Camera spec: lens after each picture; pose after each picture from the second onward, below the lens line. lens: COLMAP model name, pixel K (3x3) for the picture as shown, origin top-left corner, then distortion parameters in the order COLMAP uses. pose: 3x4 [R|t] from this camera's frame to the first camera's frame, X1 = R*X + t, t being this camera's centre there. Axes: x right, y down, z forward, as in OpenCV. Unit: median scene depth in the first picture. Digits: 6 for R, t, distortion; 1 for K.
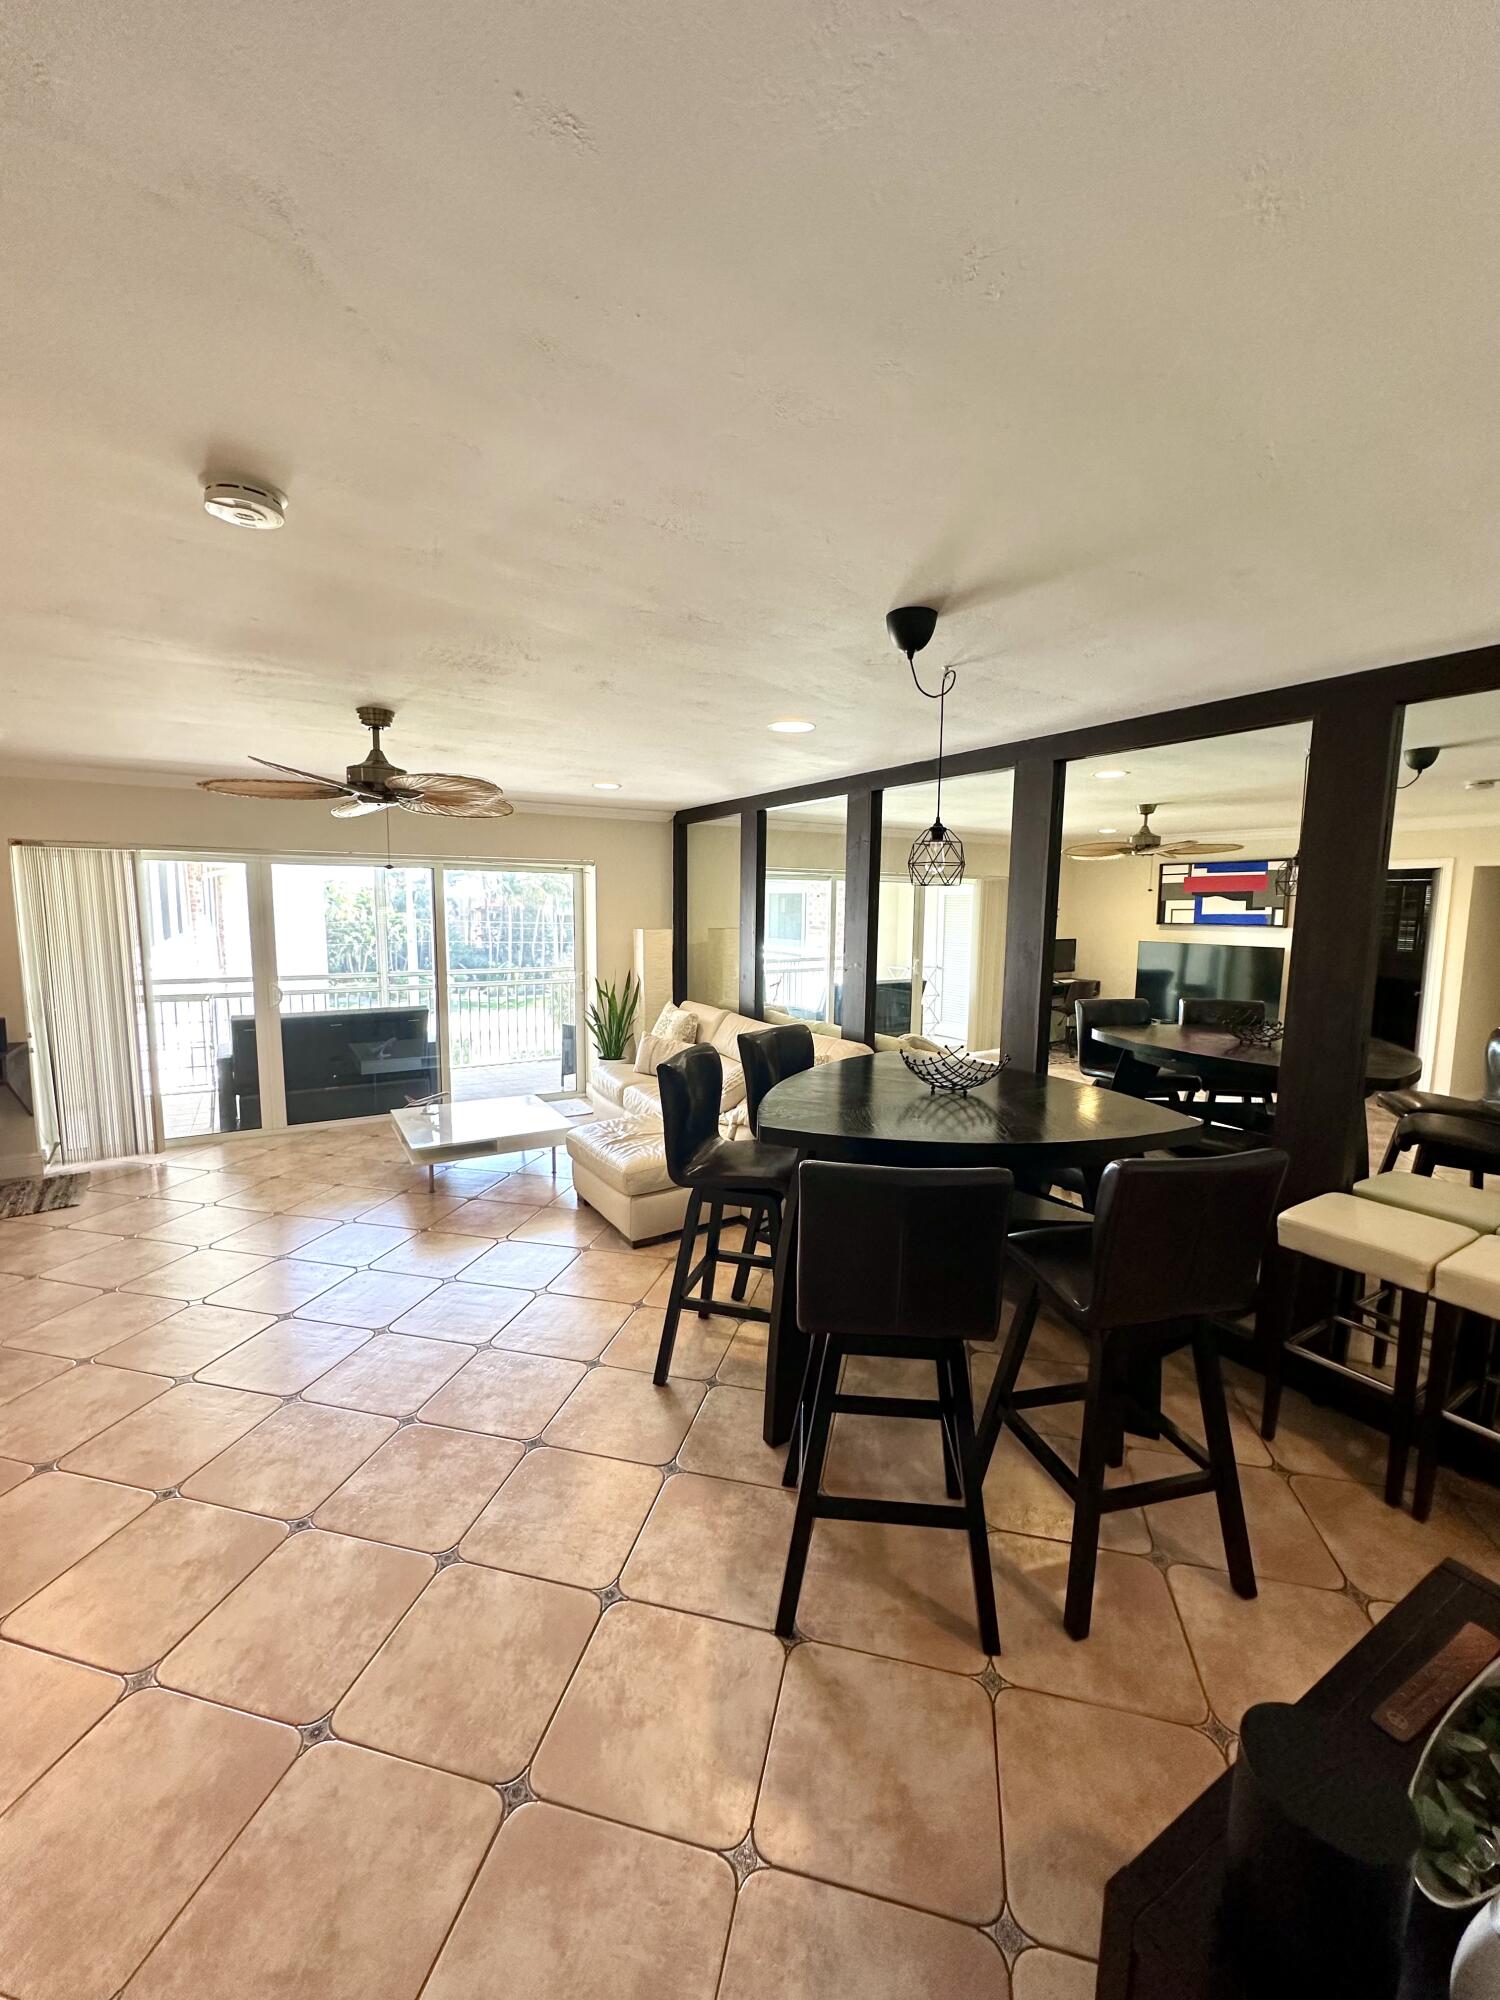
lens RADIAL K [[801.0, 0, 748.0], [0, 801.0, 1009.1], [0, 0, 1]] dist [0.003002, -0.000120]
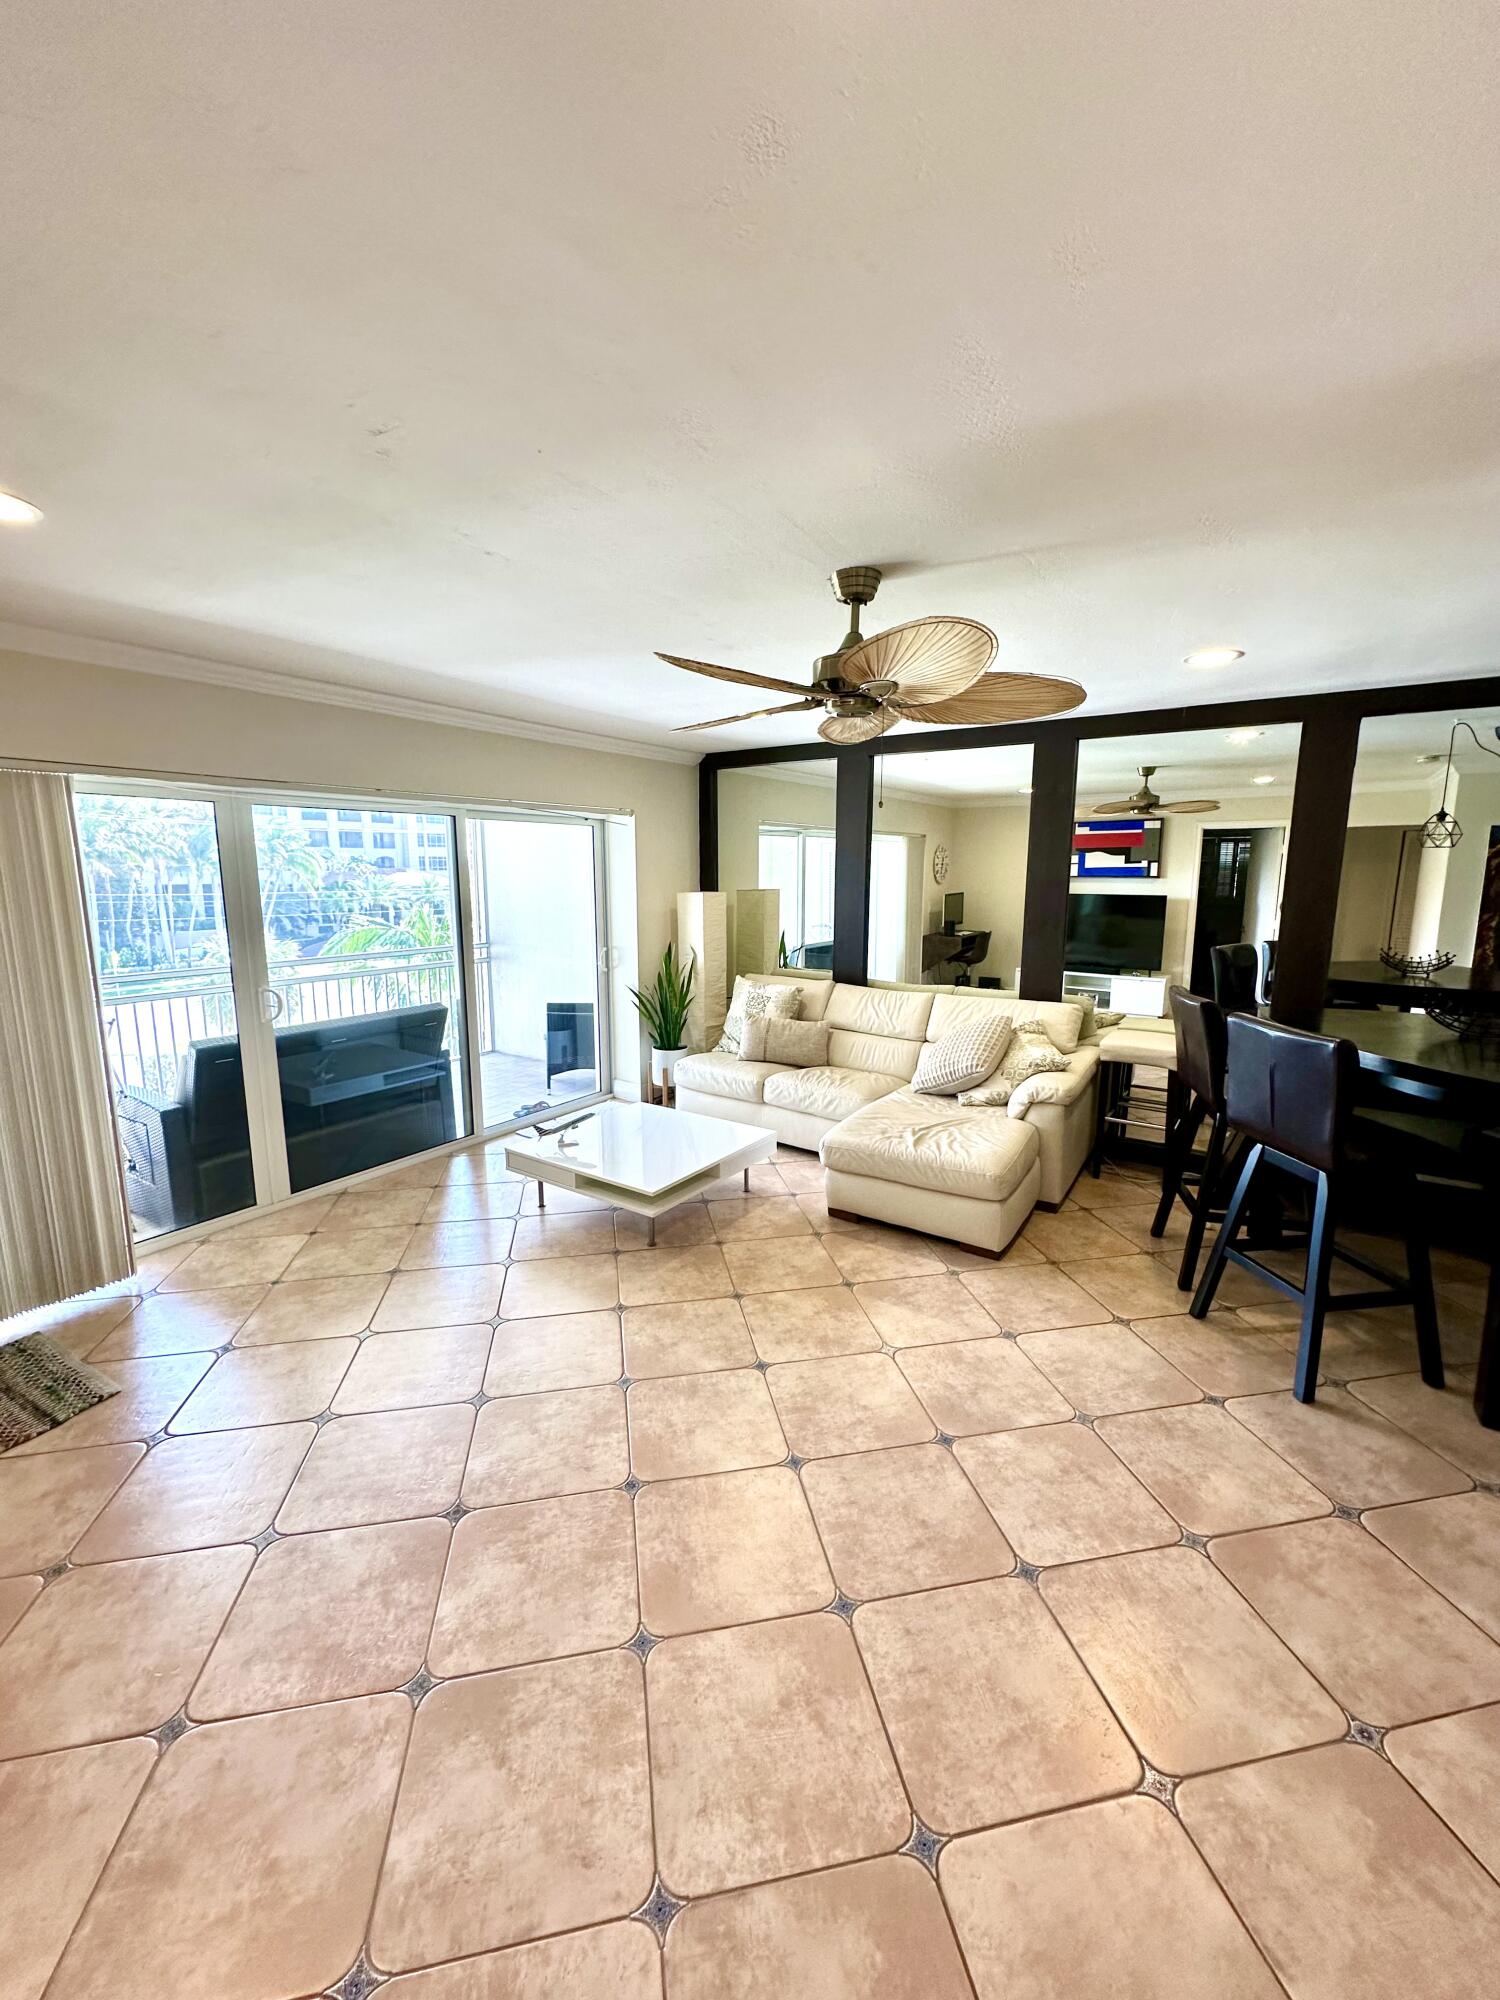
lens RADIAL K [[801.0, 0, 754.3], [0, 801.0, 993.5], [0, 0, 1]] dist [0.003002, -0.000120]
pose [[0.908701, -0.076907, 0.410303, -0.447092], [0.065891, 0.996986, 0.040945, -0.023483], [-0.412215, -0.010172, 0.911030, 0.205250]]
